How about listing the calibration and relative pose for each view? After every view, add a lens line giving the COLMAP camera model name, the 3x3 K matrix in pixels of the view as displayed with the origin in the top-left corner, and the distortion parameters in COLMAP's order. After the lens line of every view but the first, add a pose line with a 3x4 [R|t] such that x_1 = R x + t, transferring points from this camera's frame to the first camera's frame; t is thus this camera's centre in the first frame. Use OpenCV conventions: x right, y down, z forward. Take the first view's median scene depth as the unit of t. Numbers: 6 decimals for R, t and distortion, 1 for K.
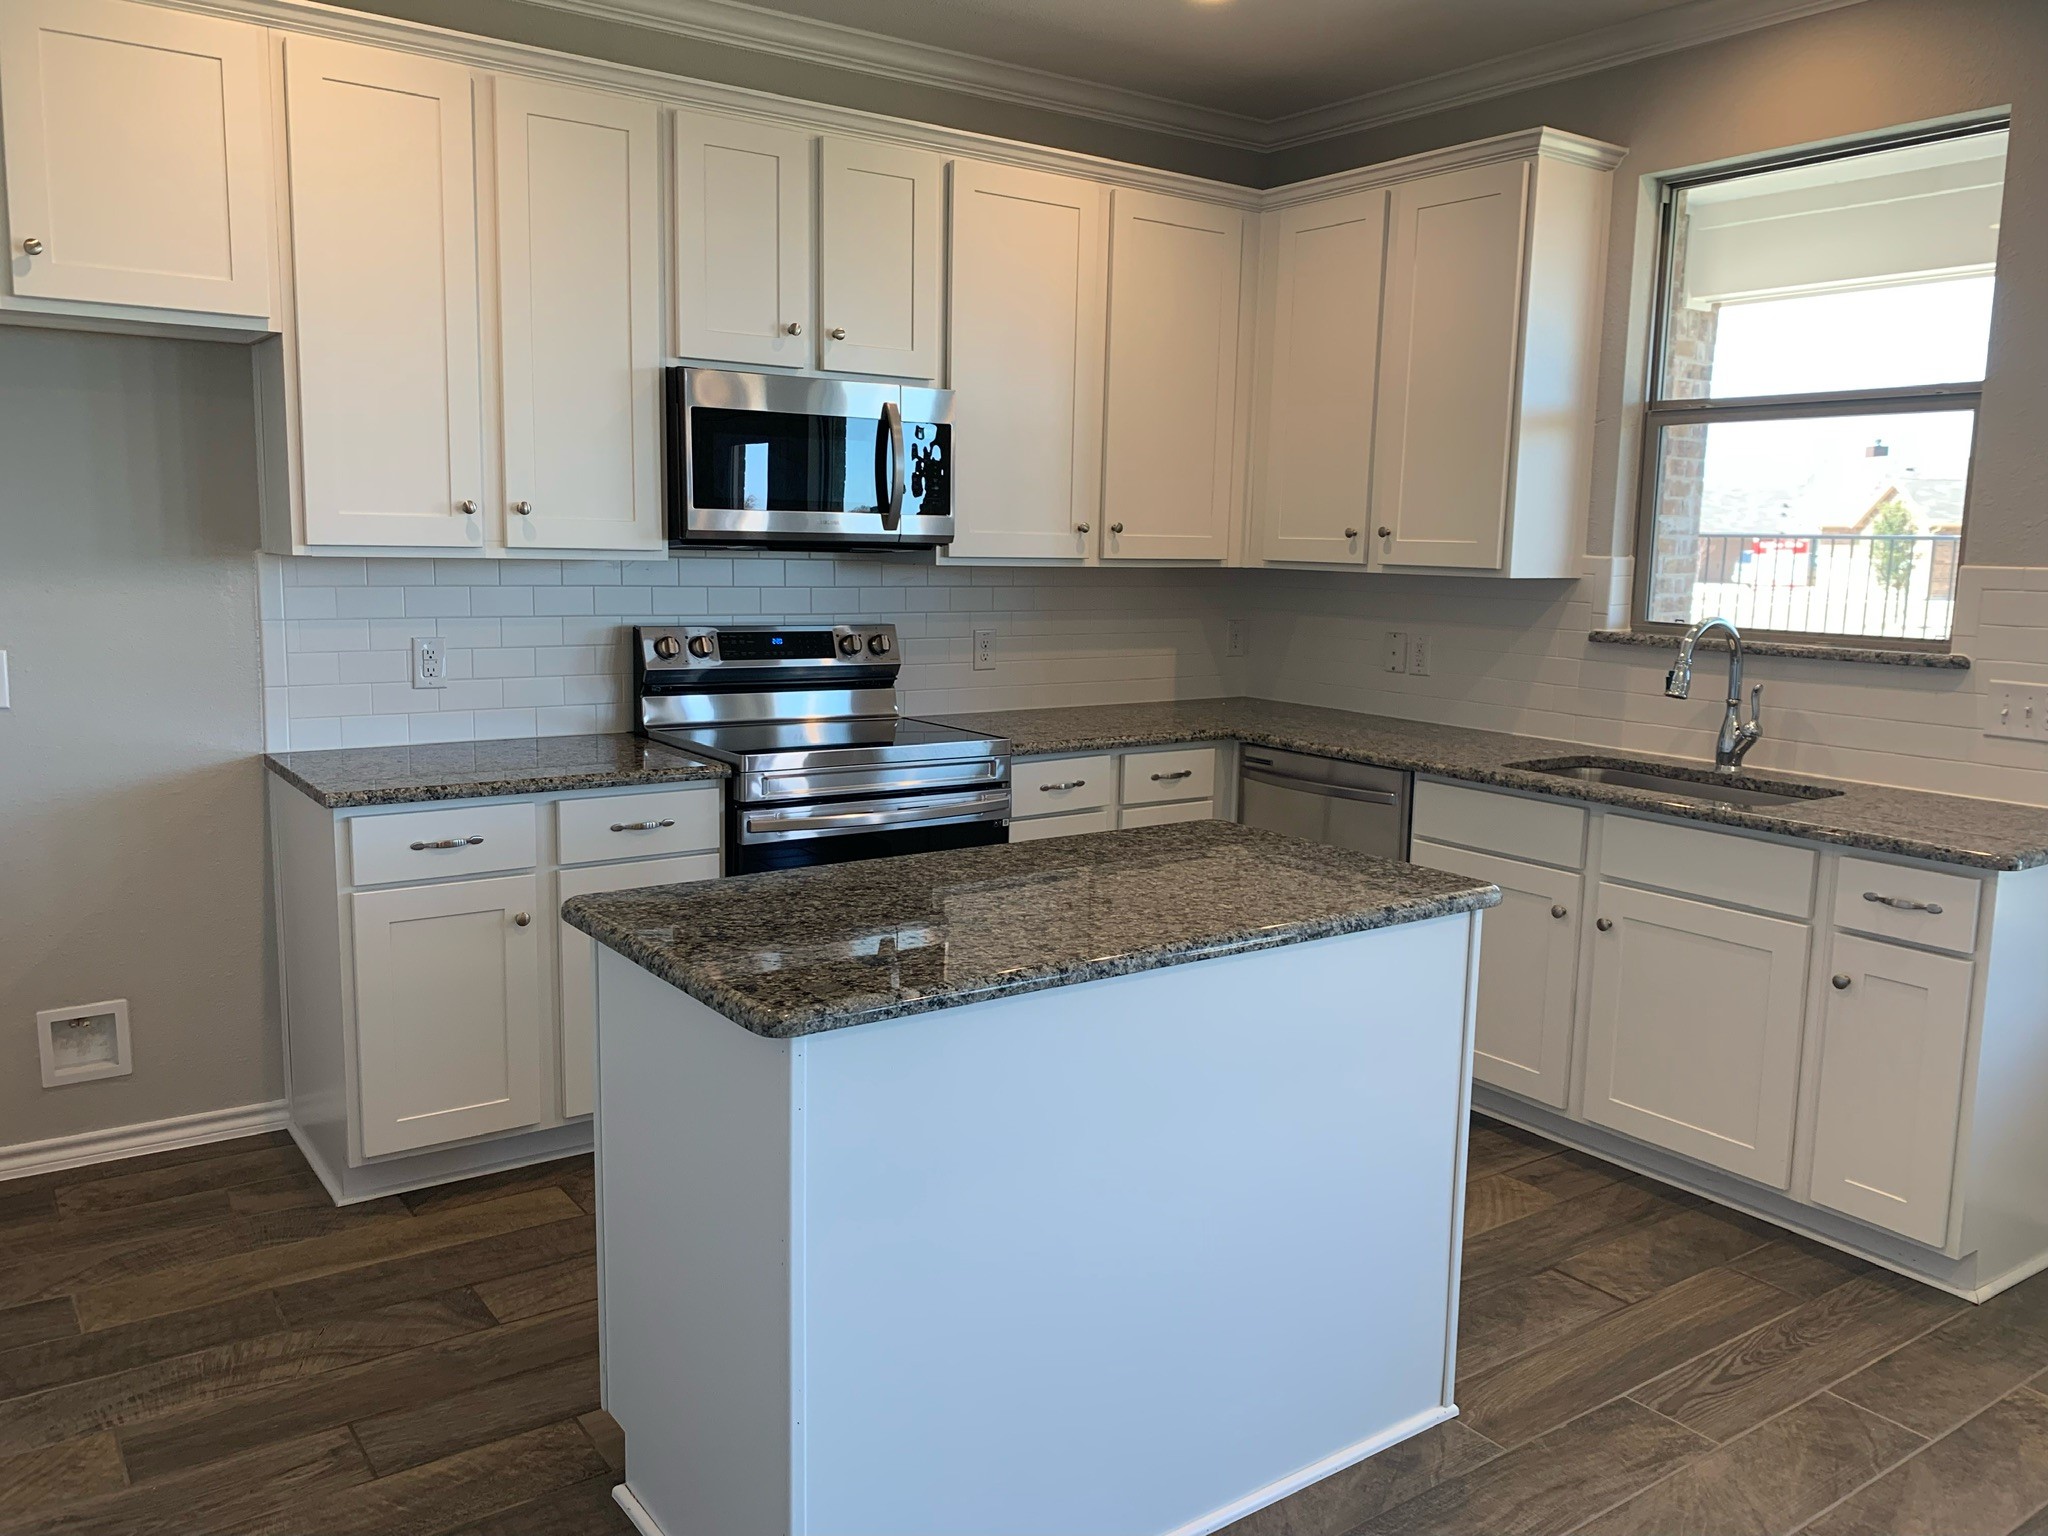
lens RADIAL K [[1565.0, 0, 1007.3], [0, 1565.0, 788.8], [0, 0, 1]] dist [0.085447, -0.097088]
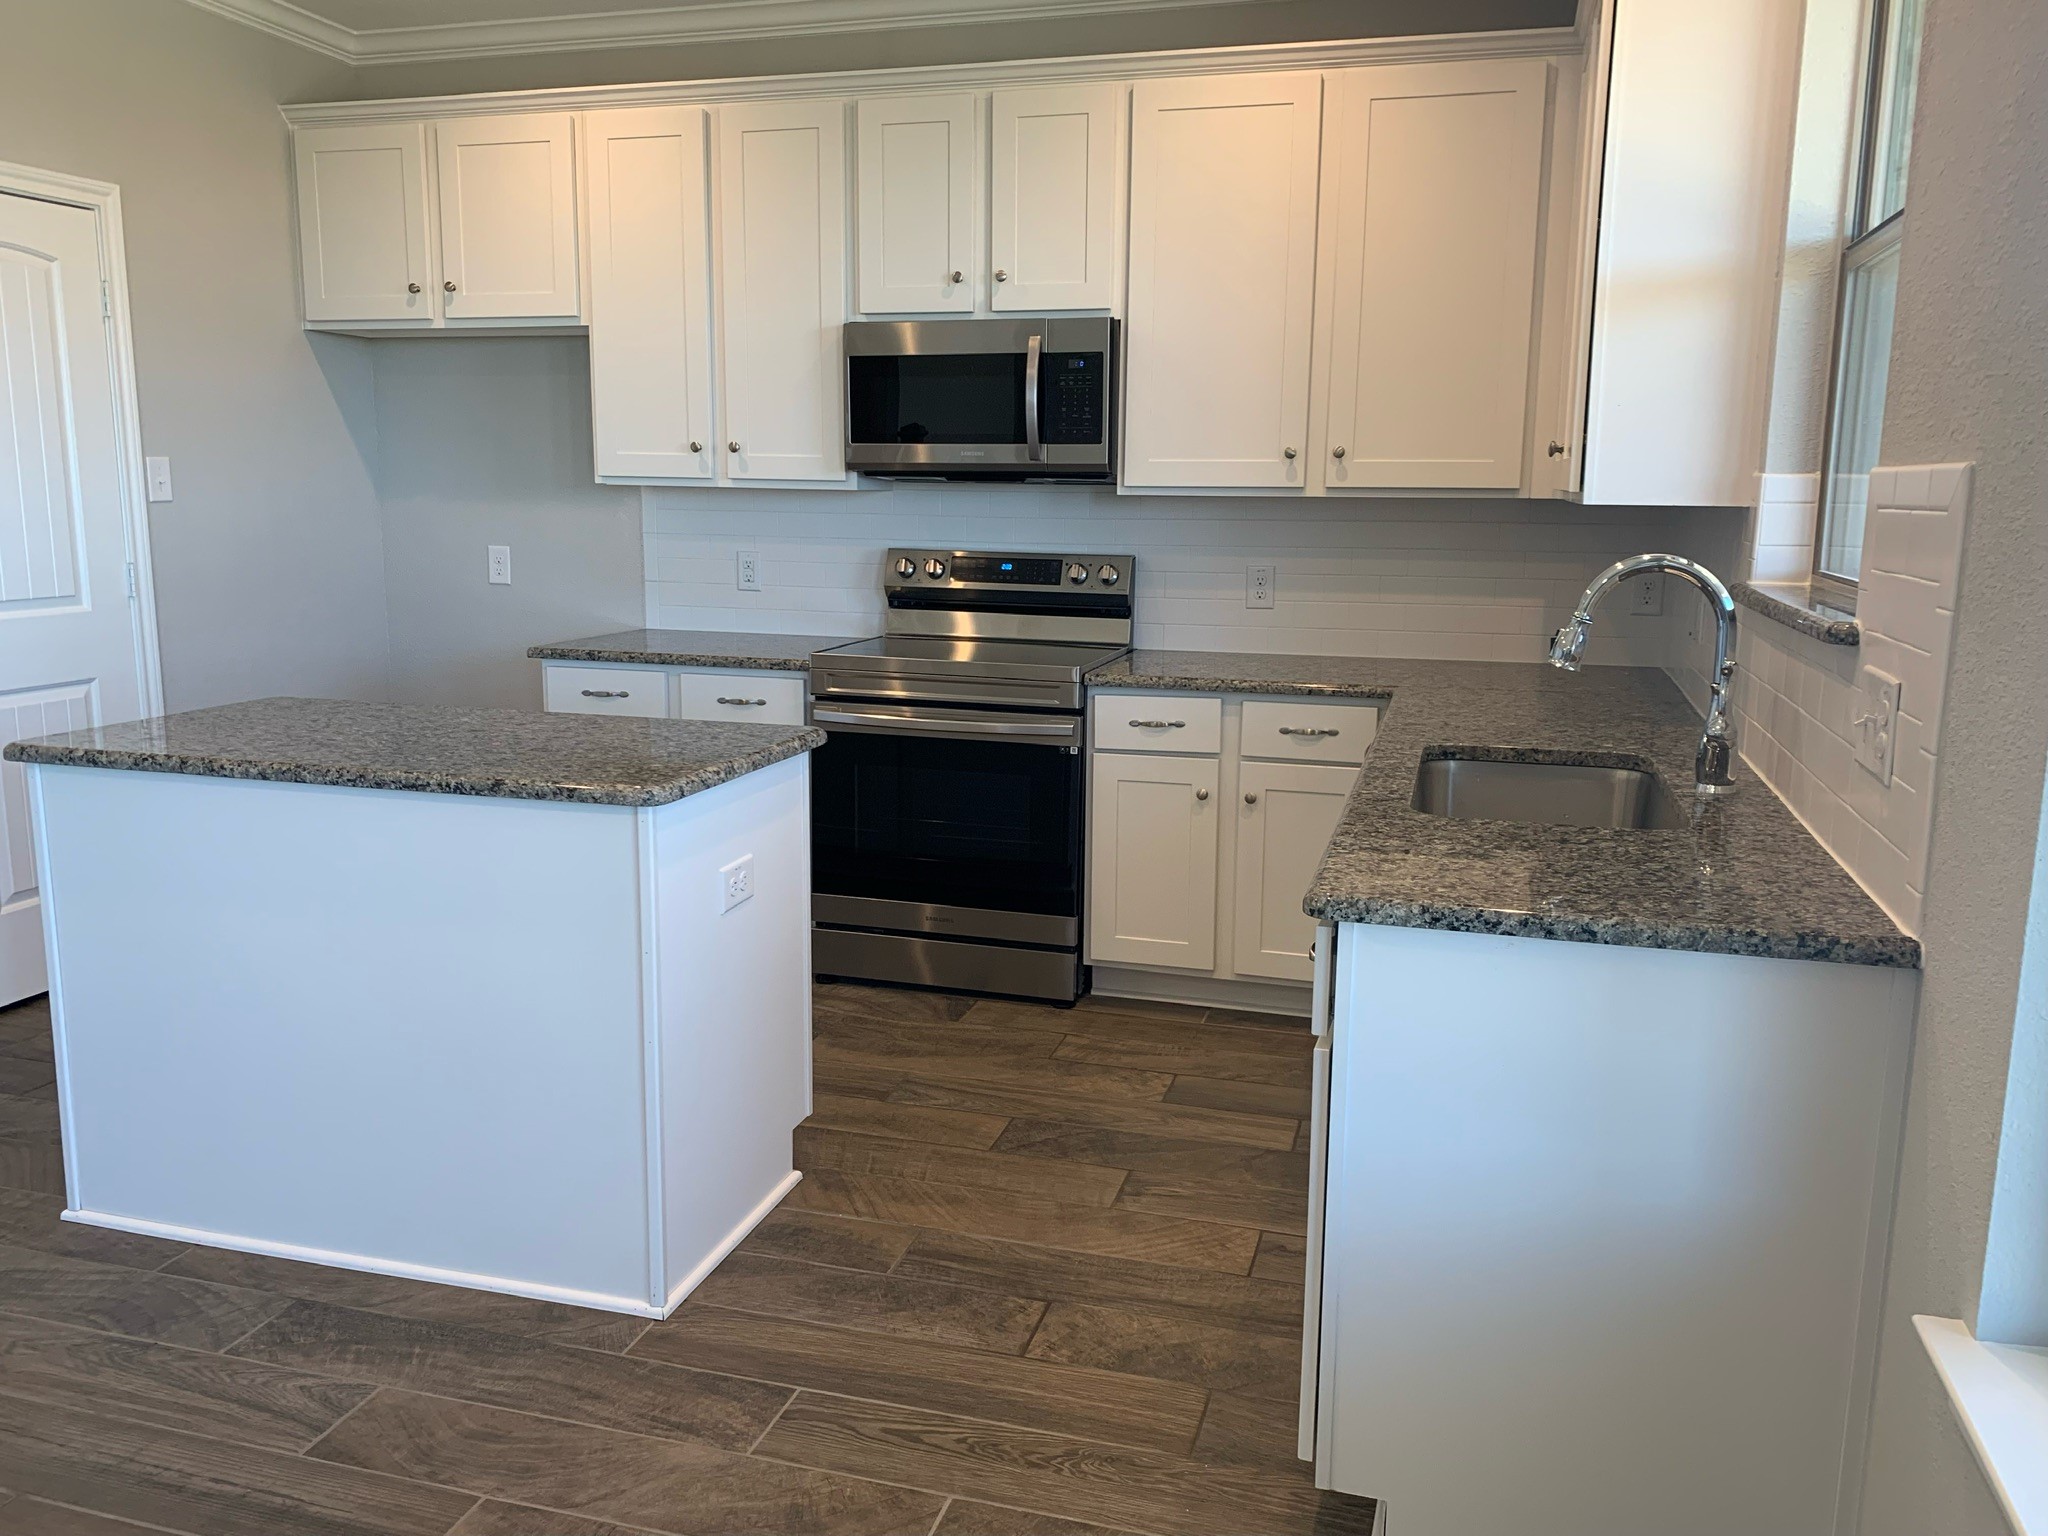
lens RADIAL K [[1565.0, 0, 1002.9], [0, 1565.0, 763.3], [0, 0, 1]] dist [0.085447, -0.097088]
pose [[0.622783, 0.125138, -0.772323, 0.762428], [-0.124350, 0.990410, 0.060202, -0.025634], [0.772450, 0.058546, 0.632371, 0.345725]]
